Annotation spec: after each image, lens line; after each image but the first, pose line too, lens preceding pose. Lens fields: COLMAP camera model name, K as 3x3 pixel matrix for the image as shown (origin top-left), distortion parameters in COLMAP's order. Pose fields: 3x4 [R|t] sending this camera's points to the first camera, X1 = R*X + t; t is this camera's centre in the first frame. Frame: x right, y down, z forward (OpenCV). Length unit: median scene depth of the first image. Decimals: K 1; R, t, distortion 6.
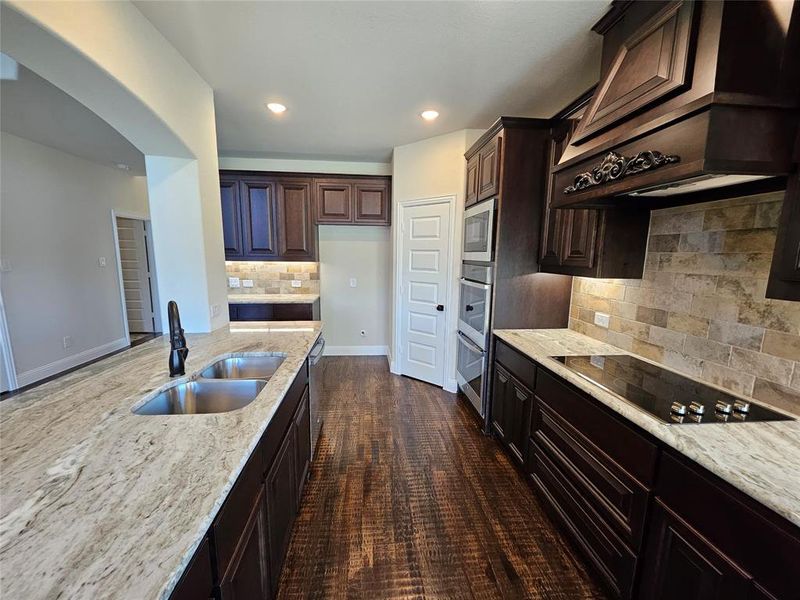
lens RADIAL K [[312.4, 0, 397.8], [0, 312.4, 300.2], [0, 0, 1]] dist [-0.001324, -0.001456]
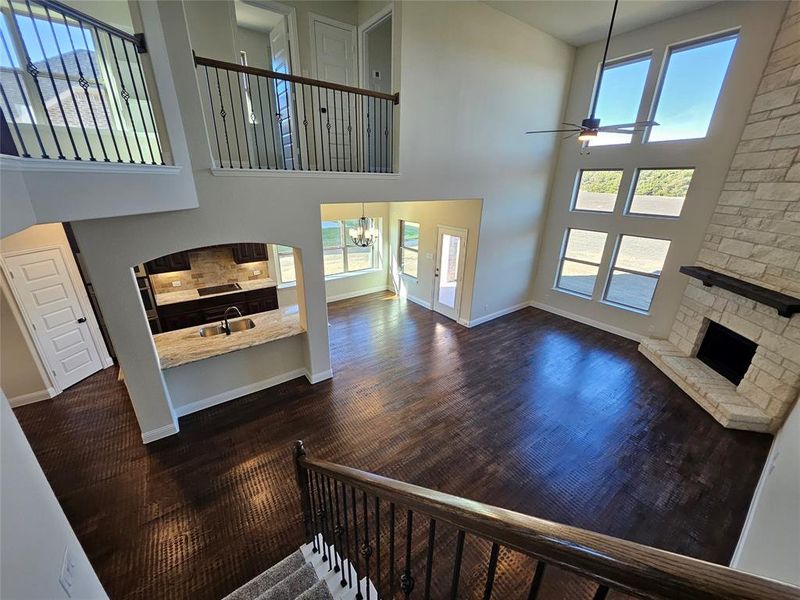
lens RADIAL K [[312.4, 0, 393.3], [0, 312.4, 302.7], [0, 0, 1]] dist [-0.001324, -0.001456]
pose [[-0.504757, -0.333990, 0.796035, -1.823195], [0.102293, 0.892487, 0.439321, -0.570505], [-0.857179, 0.303179, -0.416324, 0.385150]]
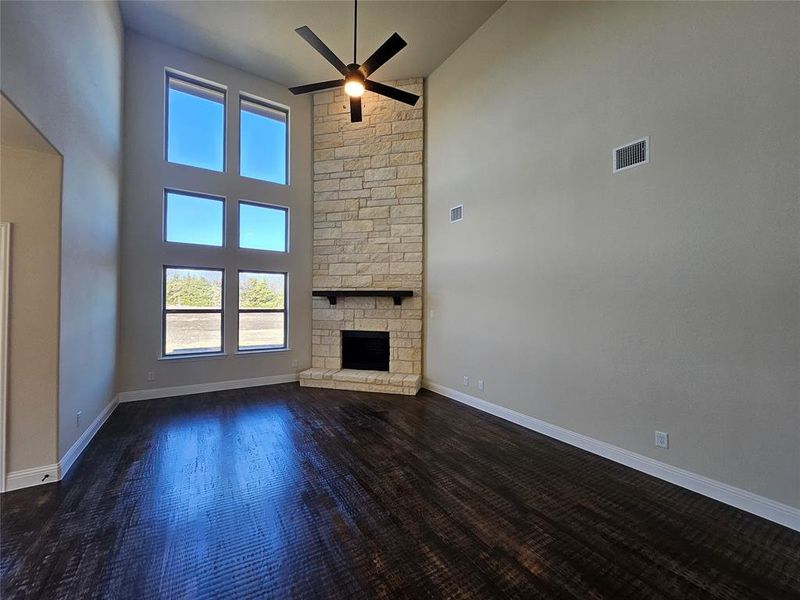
lens RADIAL K [[312.4, 0, 394.9], [0, 312.4, 301.5], [0, 0, 1]] dist [-0.001324, -0.001456]
pose [[-0.894493, -0.028701, -0.446160, -0.812442], [-0.089478, 0.989239, 0.115755, -0.033477], [0.438036, 0.143464, -0.887436, 0.117493]]
